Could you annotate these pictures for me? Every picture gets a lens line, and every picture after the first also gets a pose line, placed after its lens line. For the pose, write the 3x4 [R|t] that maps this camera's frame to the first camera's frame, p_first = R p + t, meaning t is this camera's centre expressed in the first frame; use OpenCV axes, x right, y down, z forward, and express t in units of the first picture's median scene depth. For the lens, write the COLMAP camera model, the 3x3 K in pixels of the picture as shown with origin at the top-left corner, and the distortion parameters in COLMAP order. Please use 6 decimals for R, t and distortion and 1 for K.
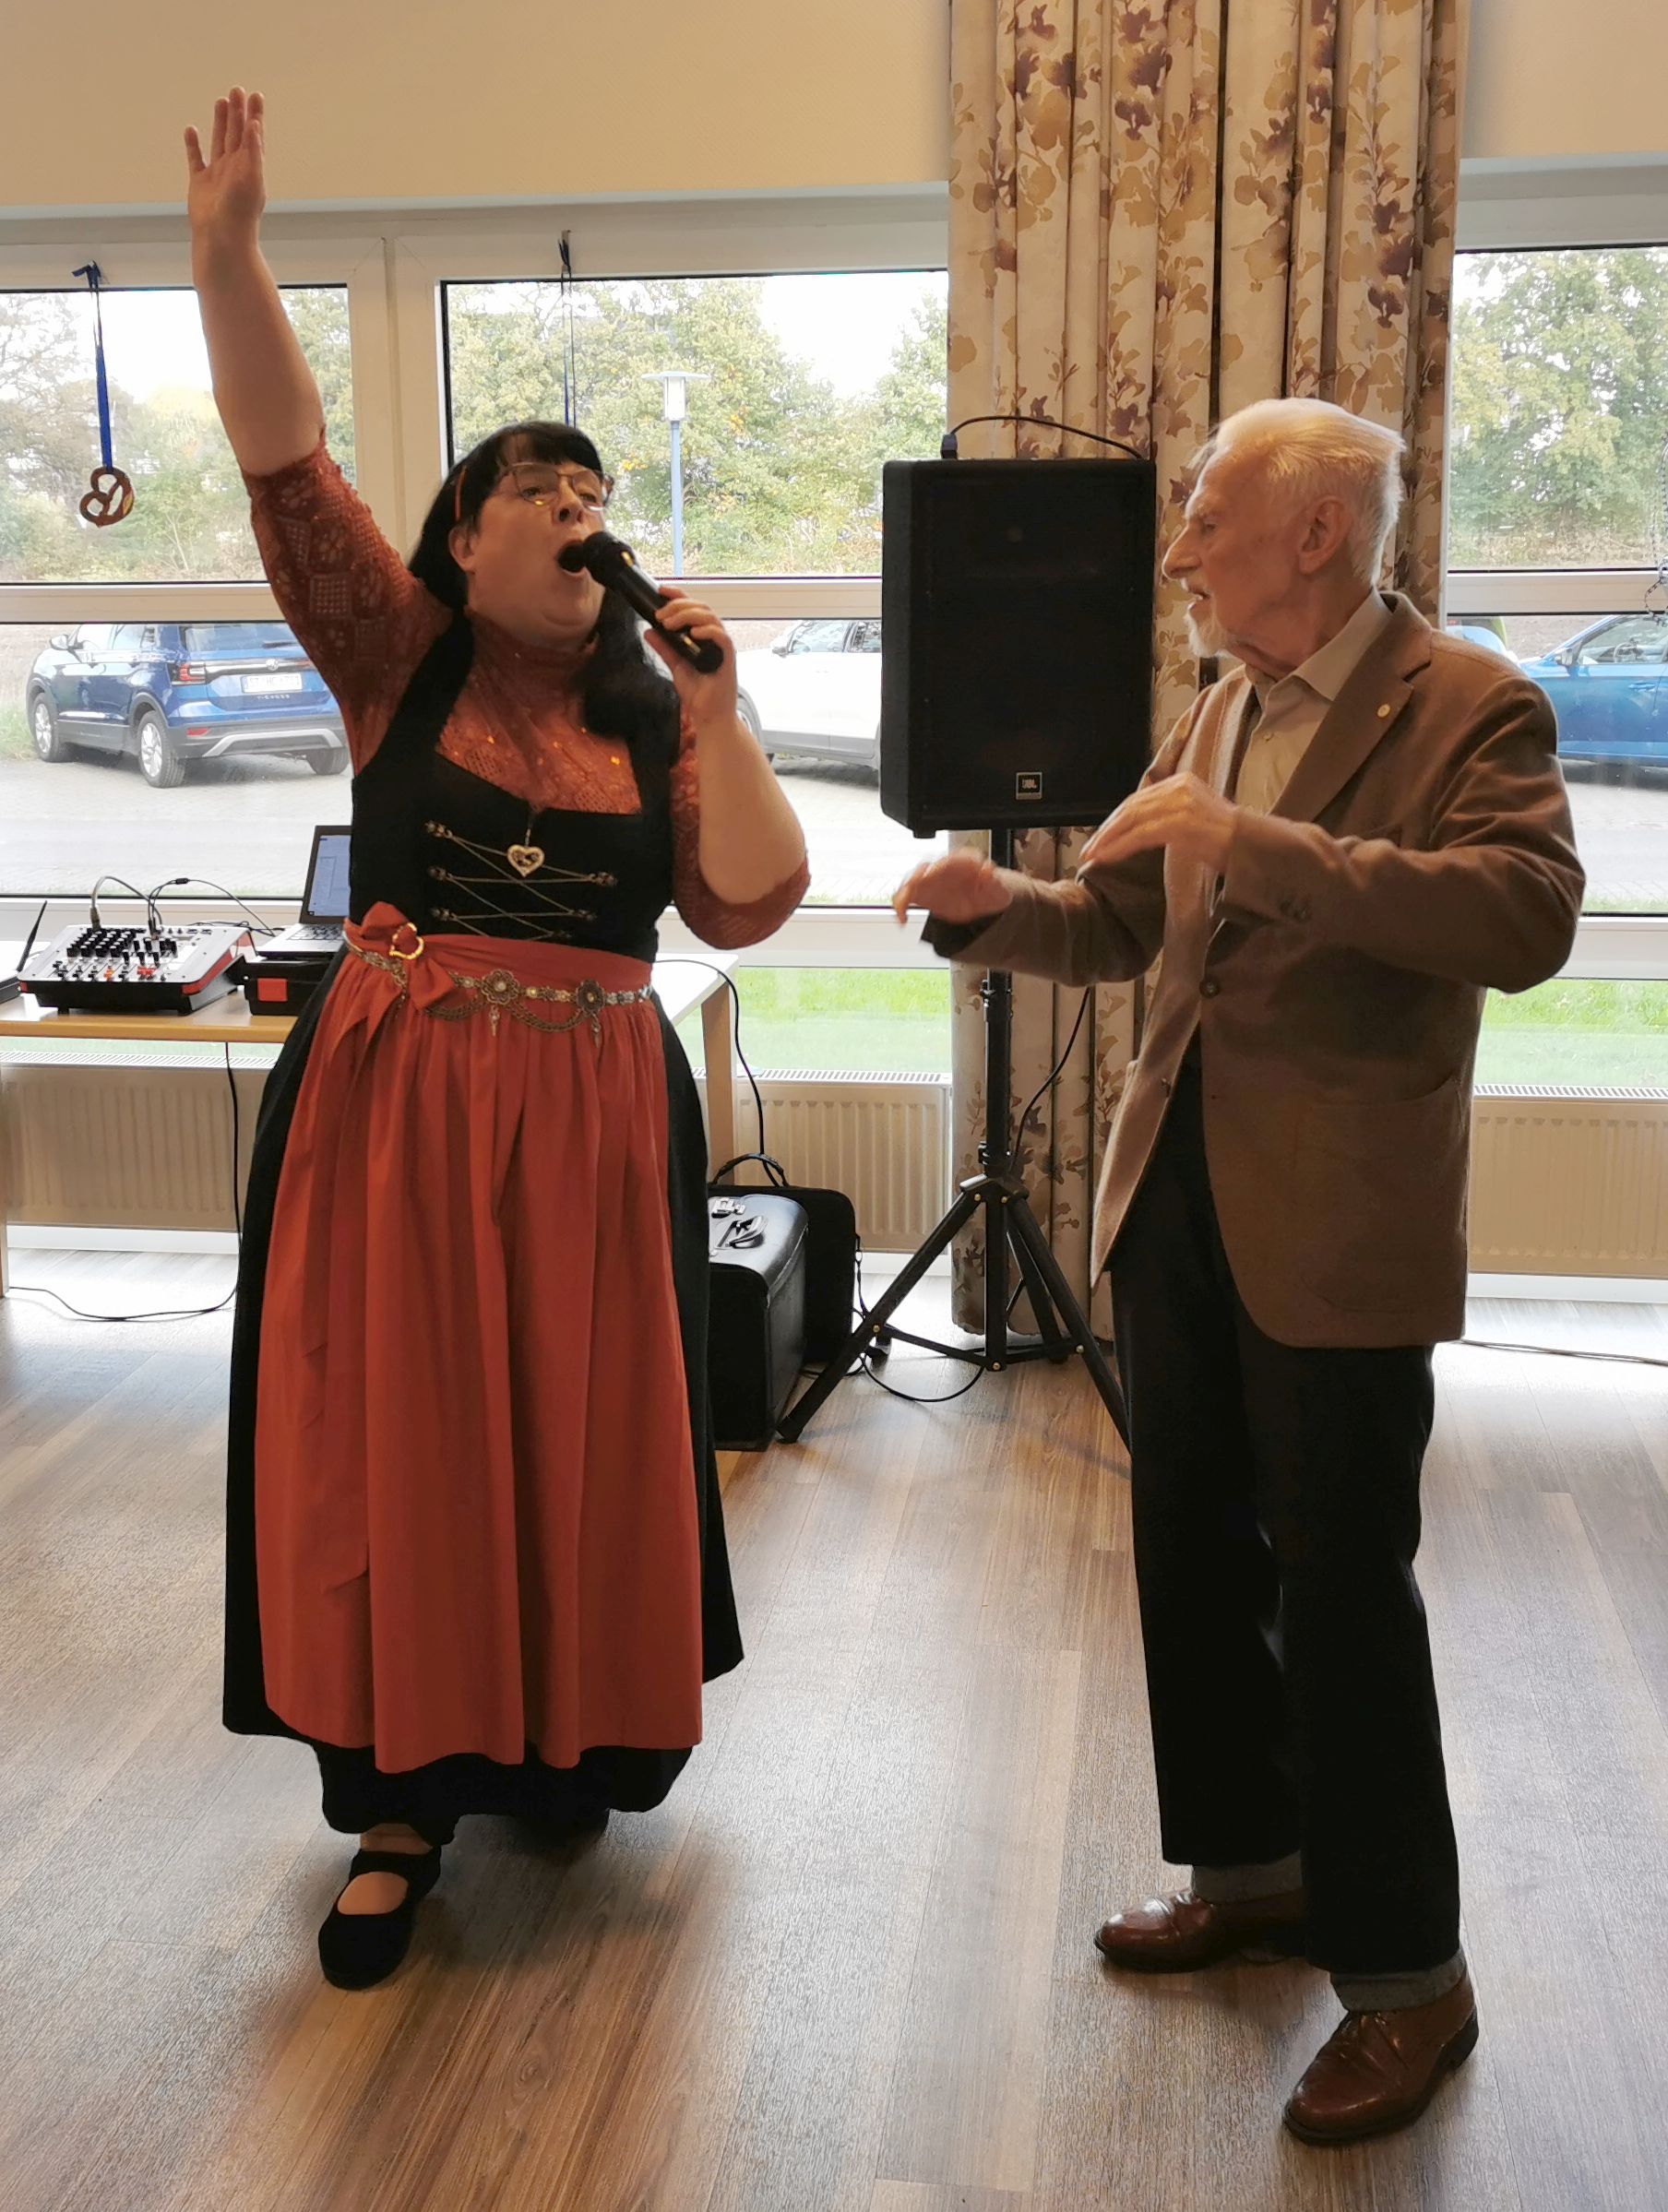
lens RADIAL K [[2595.7, 0, 742.8], [0, 2595.7, 1107.5], [0, 0, 1]] dist [0.058323, 0.000000]
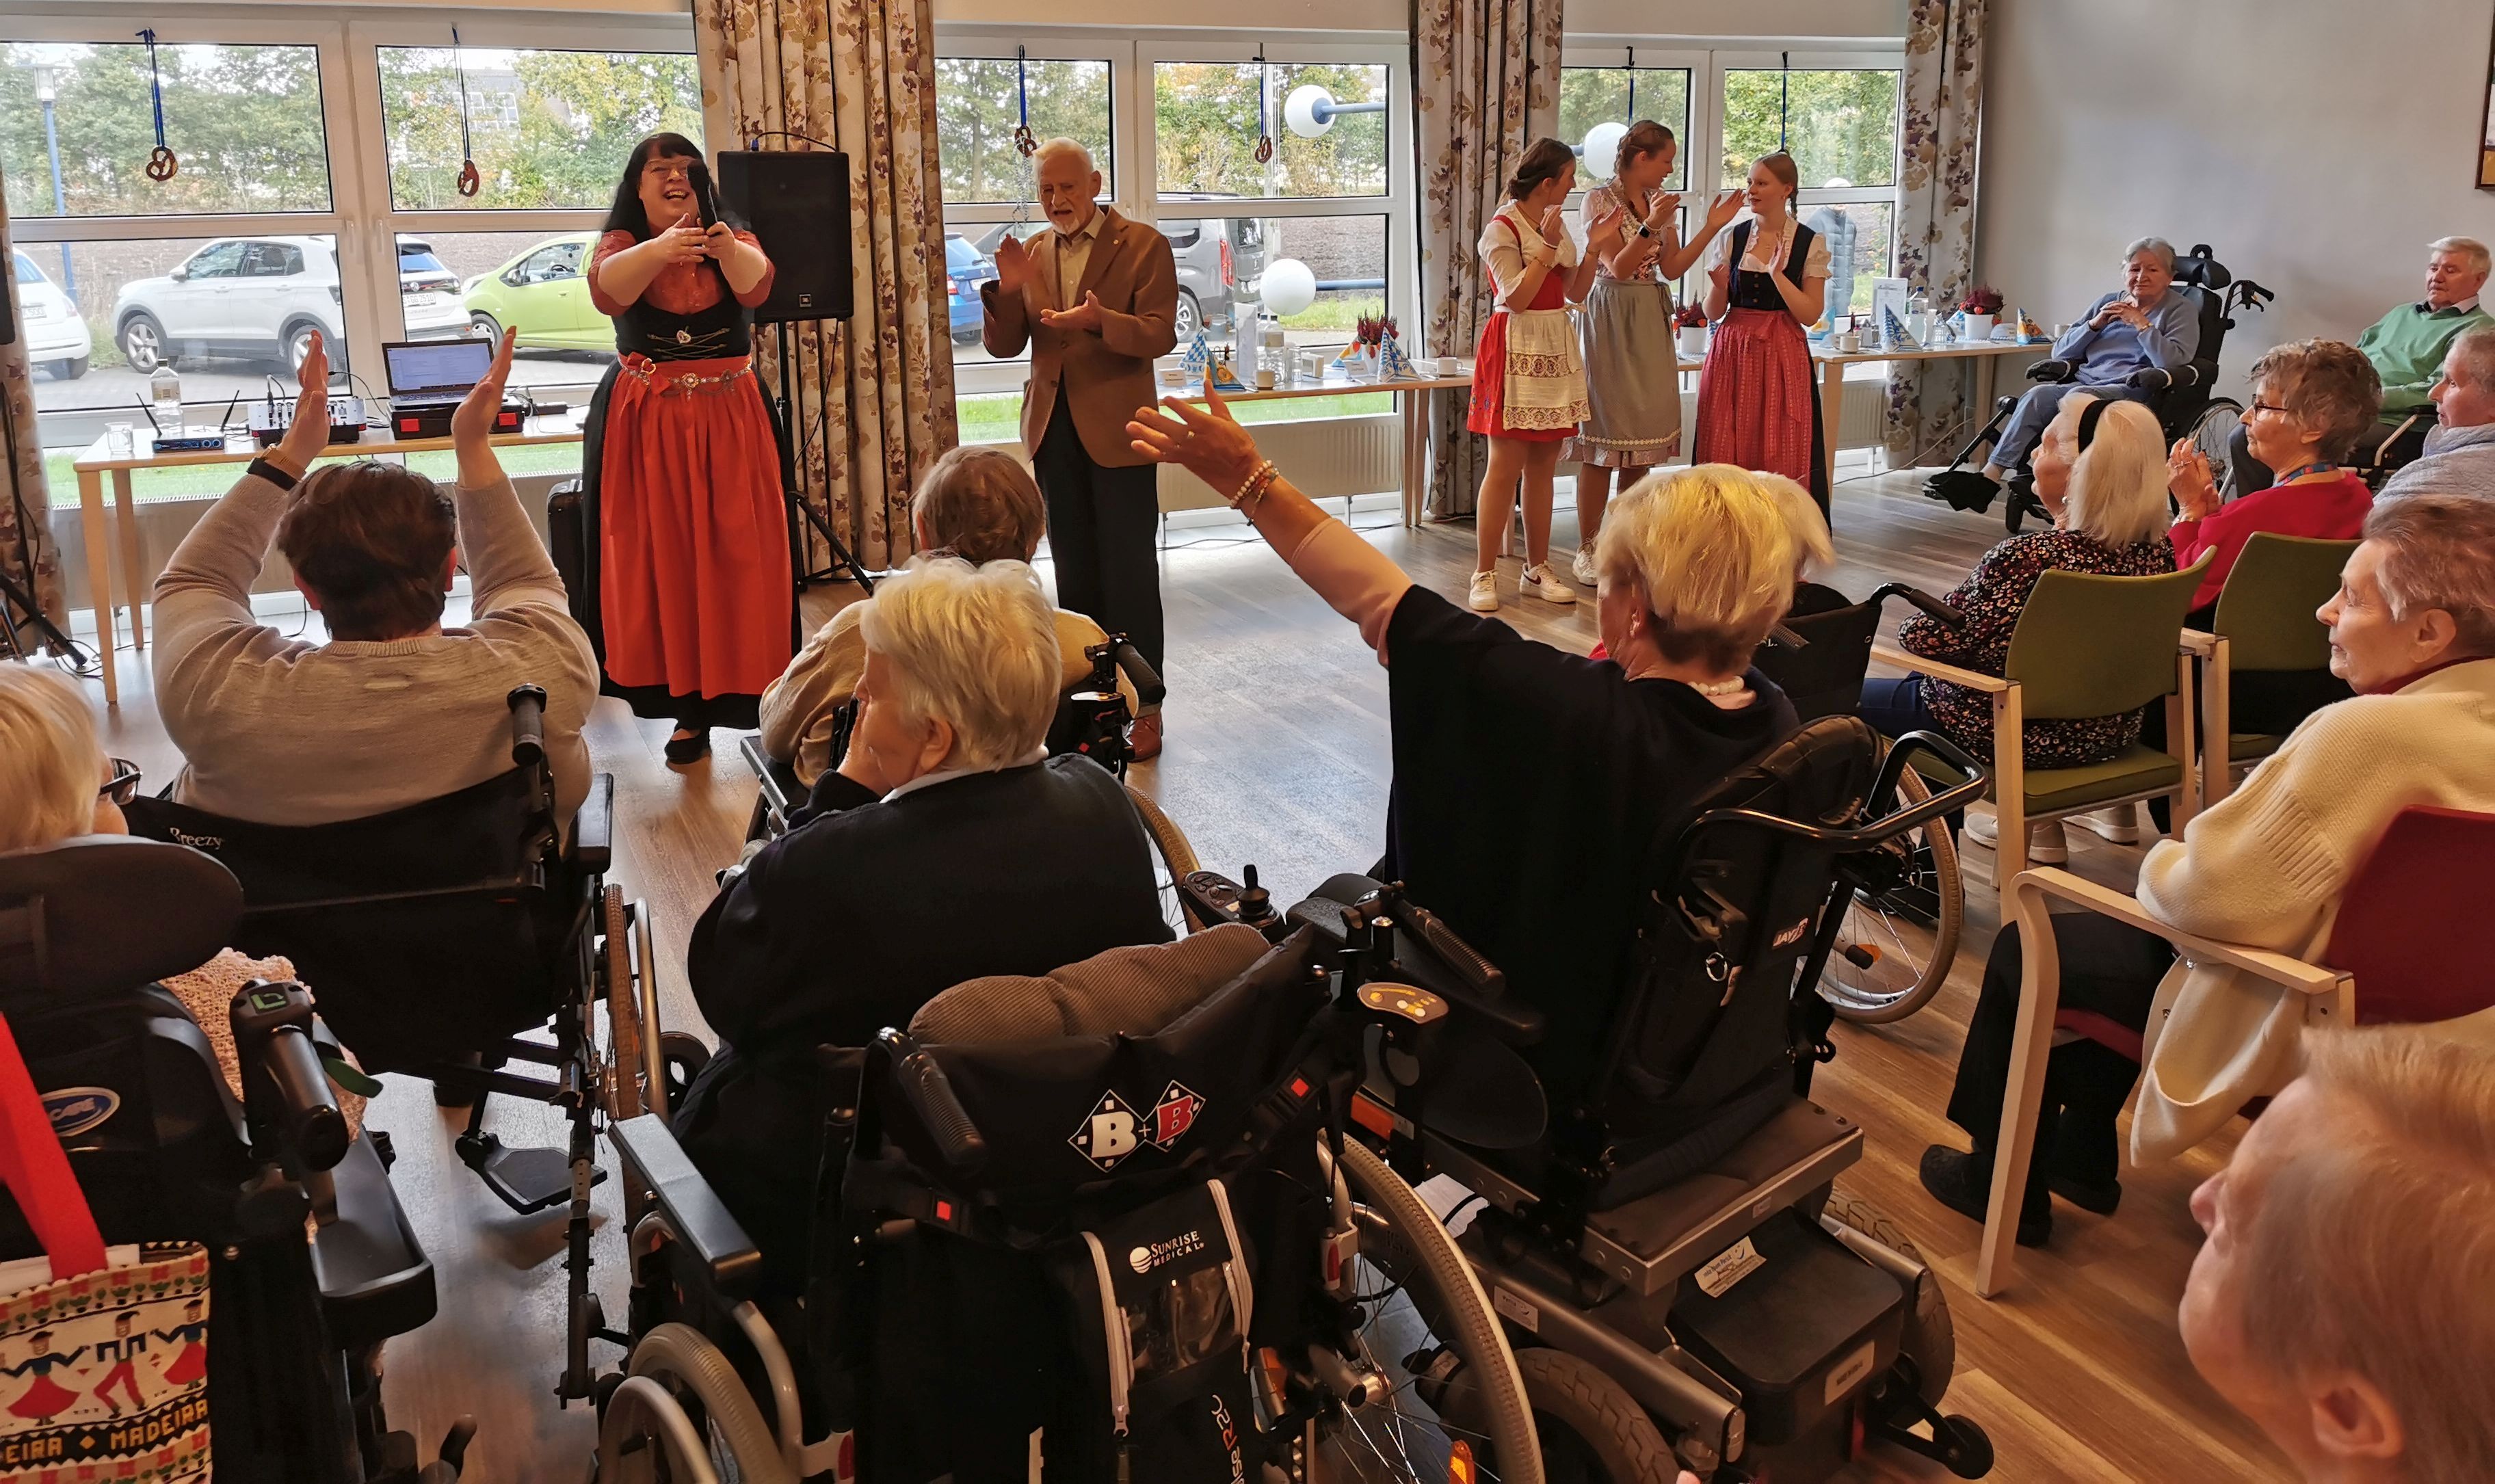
lens RADIAL K [[1935.9, 0, 1266.8], [0, 1935.9, 533.2], [0, 0, 1]] dist [0.044711, -0.047756]
pose [[0.822693, -0.102363, 0.559194, -0.453471], [0.126065, 0.992014, -0.003876, 0.112107], [-0.554332, 0.073684, 0.829028, -0.489066]]
